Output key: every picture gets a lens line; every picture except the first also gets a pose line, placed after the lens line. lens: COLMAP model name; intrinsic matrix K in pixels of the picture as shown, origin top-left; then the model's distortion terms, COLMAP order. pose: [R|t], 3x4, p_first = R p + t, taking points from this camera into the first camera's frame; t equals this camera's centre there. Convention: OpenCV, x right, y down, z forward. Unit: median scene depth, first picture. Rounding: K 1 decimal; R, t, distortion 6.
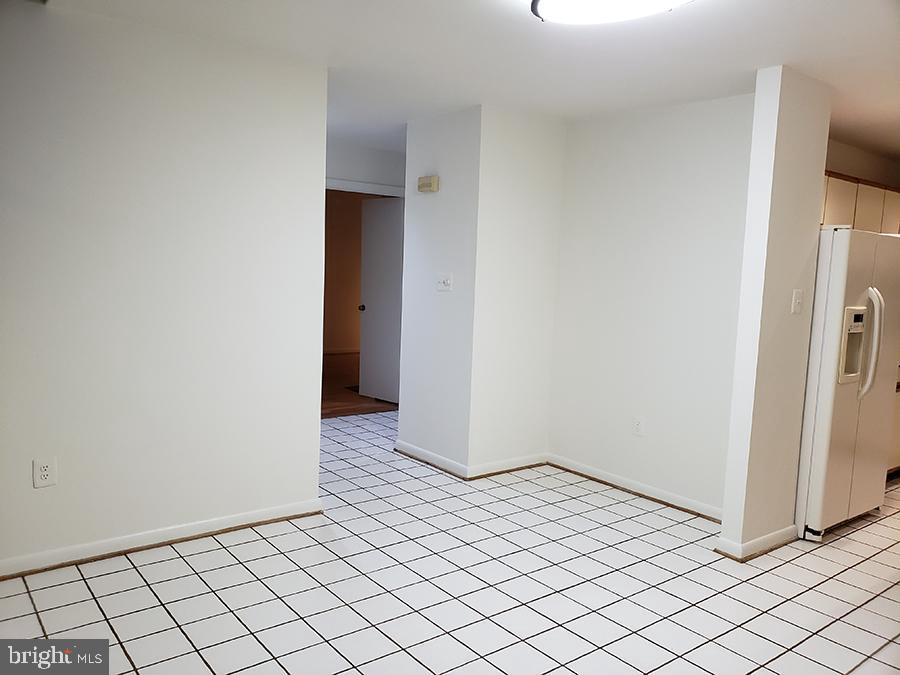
lens RADIAL K [[709.2, 0, 448.7], [0, 709.2, 338.0], [0, 0, 1]] dist [0.015275, 0.010856]
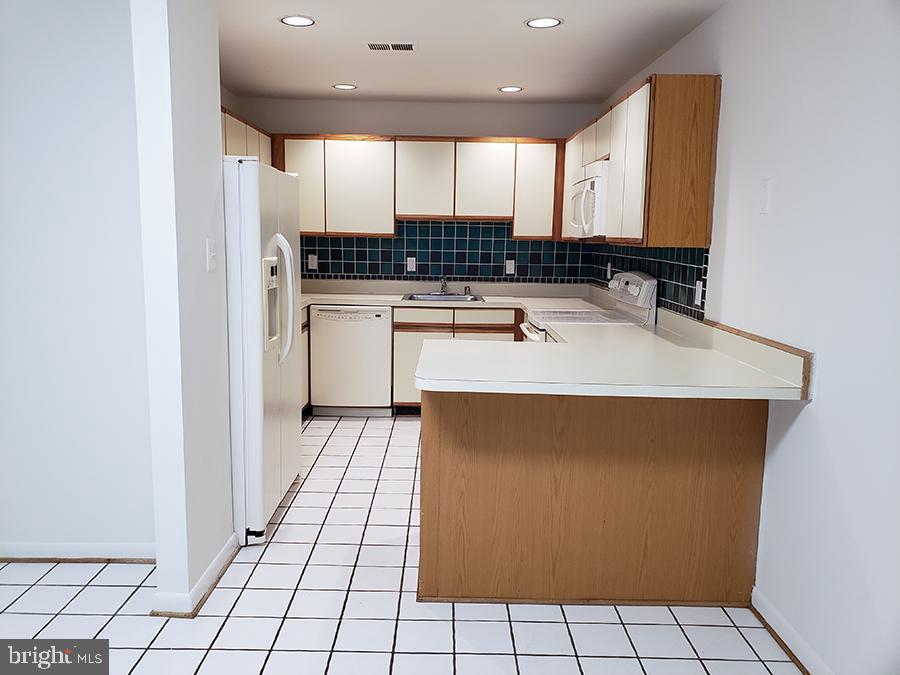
lens RADIAL K [[709.2, 0, 444.1], [0, 709.2, 334.1], [0, 0, 1]] dist [0.015275, 0.010856]
pose [[0.620126, -0.138057, 0.772259, 0.043470], [0.087214, 0.990424, 0.107025, -0.025764], [-0.779639, 0.000982, 0.626228, 0.318908]]
